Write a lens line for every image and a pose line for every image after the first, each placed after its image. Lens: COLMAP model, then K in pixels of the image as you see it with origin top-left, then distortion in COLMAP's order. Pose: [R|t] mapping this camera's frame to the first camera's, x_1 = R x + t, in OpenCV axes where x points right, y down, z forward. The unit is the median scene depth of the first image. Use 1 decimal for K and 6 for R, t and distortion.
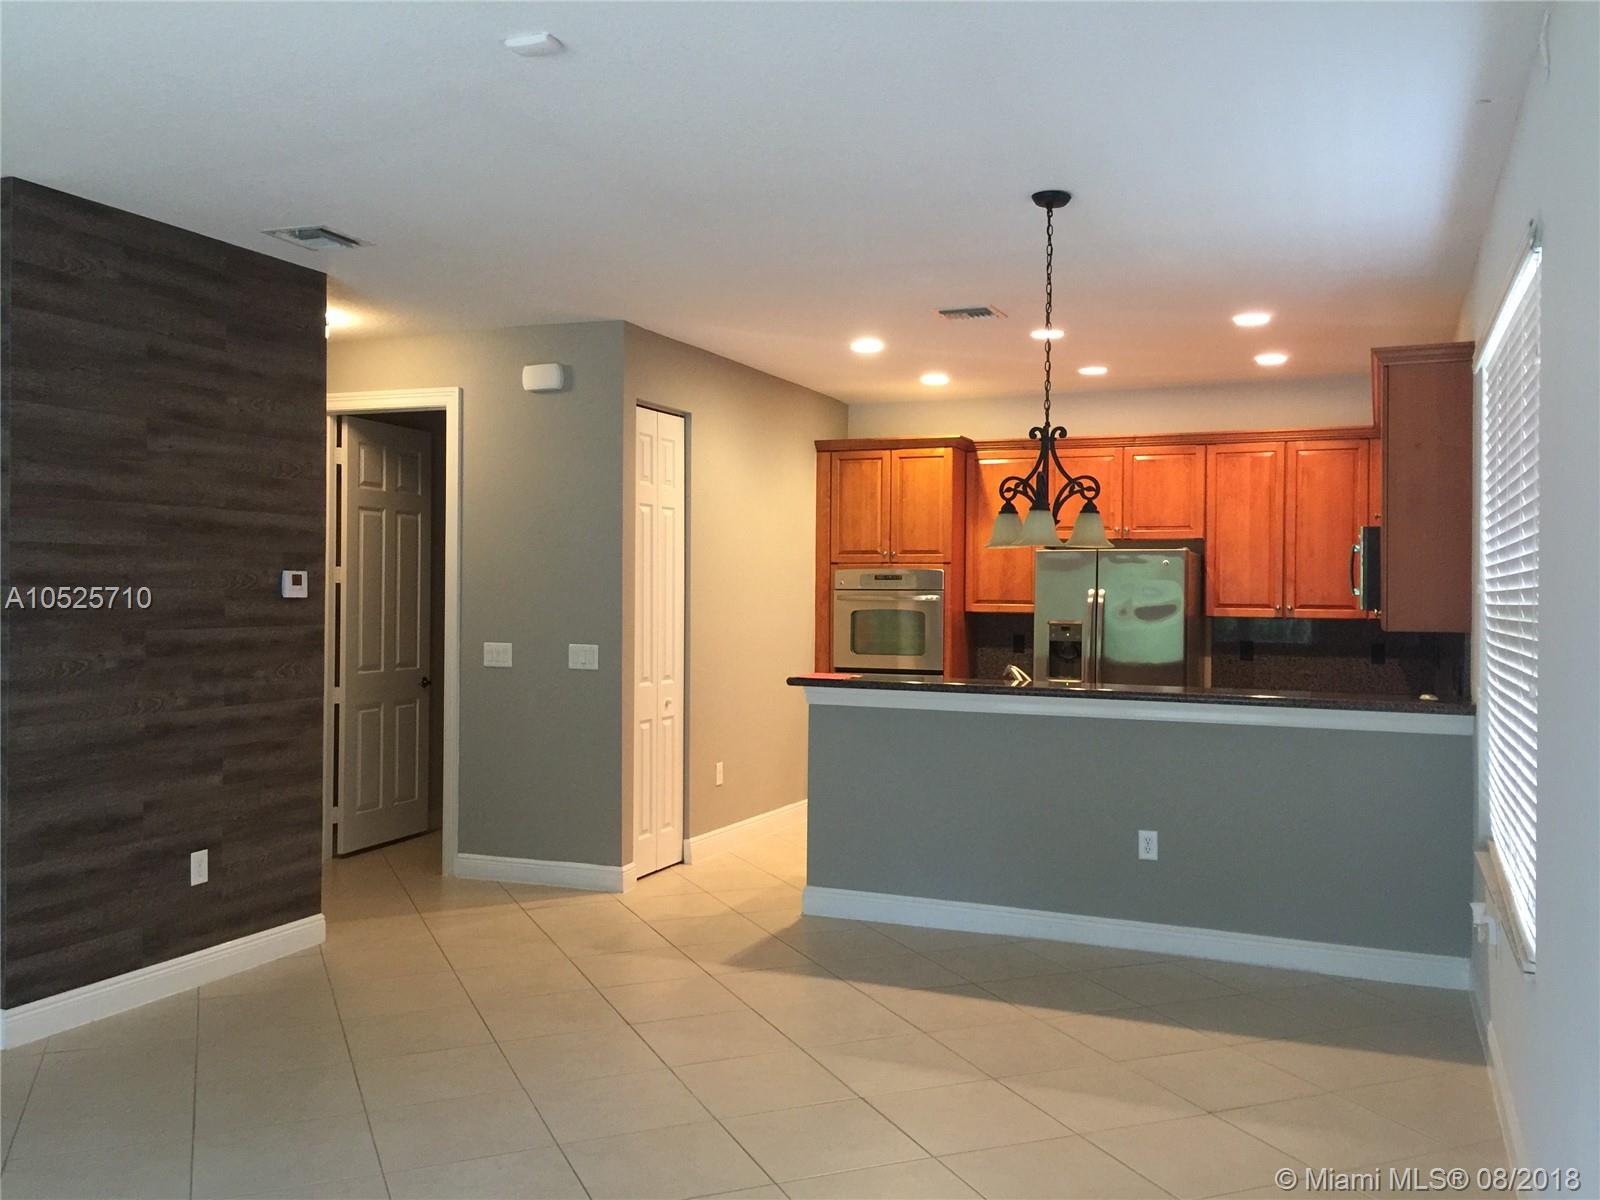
lens RADIAL K [[1377.9, 0, 800.0], [0, 1377.9, 597.2], [0, 0, 1]] dist [0.069648, -0.041778]
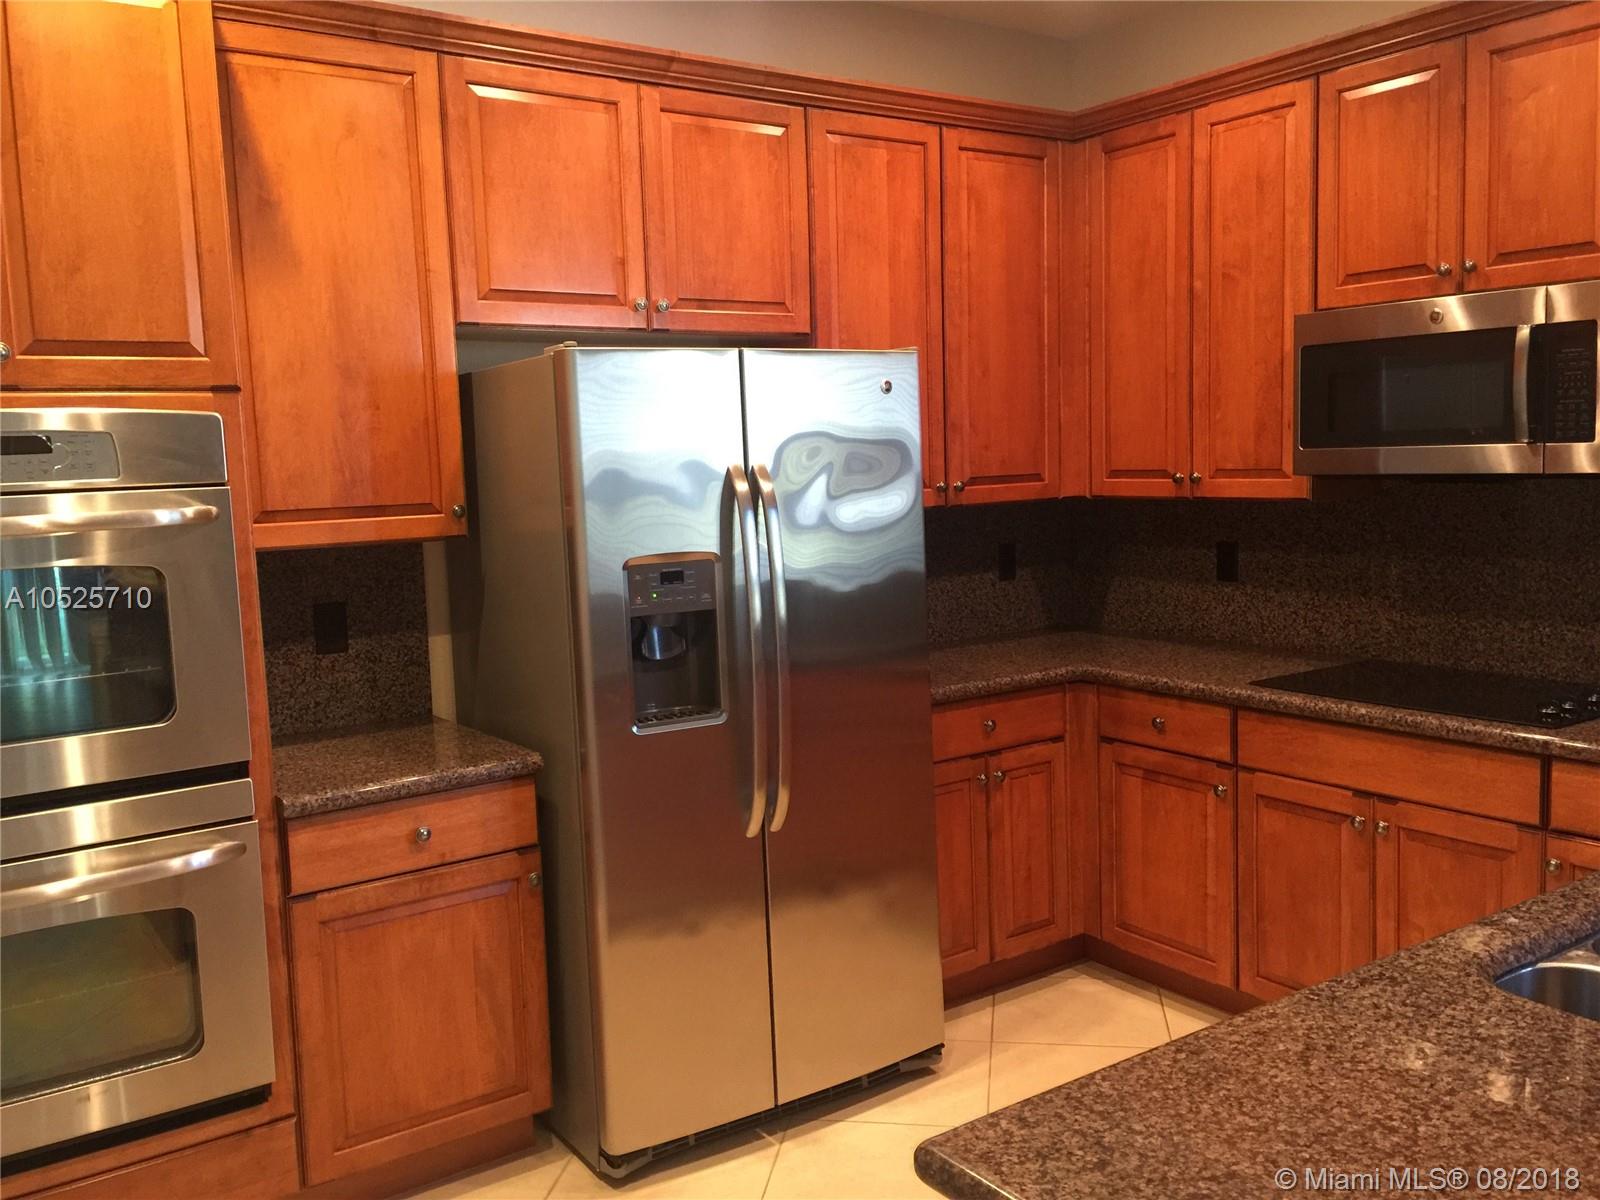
lens RADIAL K [[1377.9, 0, 802.3], [0, 1377.9, 600.8], [0, 0, 1]] dist [0.069648, -0.041778]
pose [[0.543532, -0.121046, 0.830614, -0.101982], [0.041703, 0.992220, 0.117308, -0.014158], [-0.838352, -0.029122, 0.544352, 1.025731]]
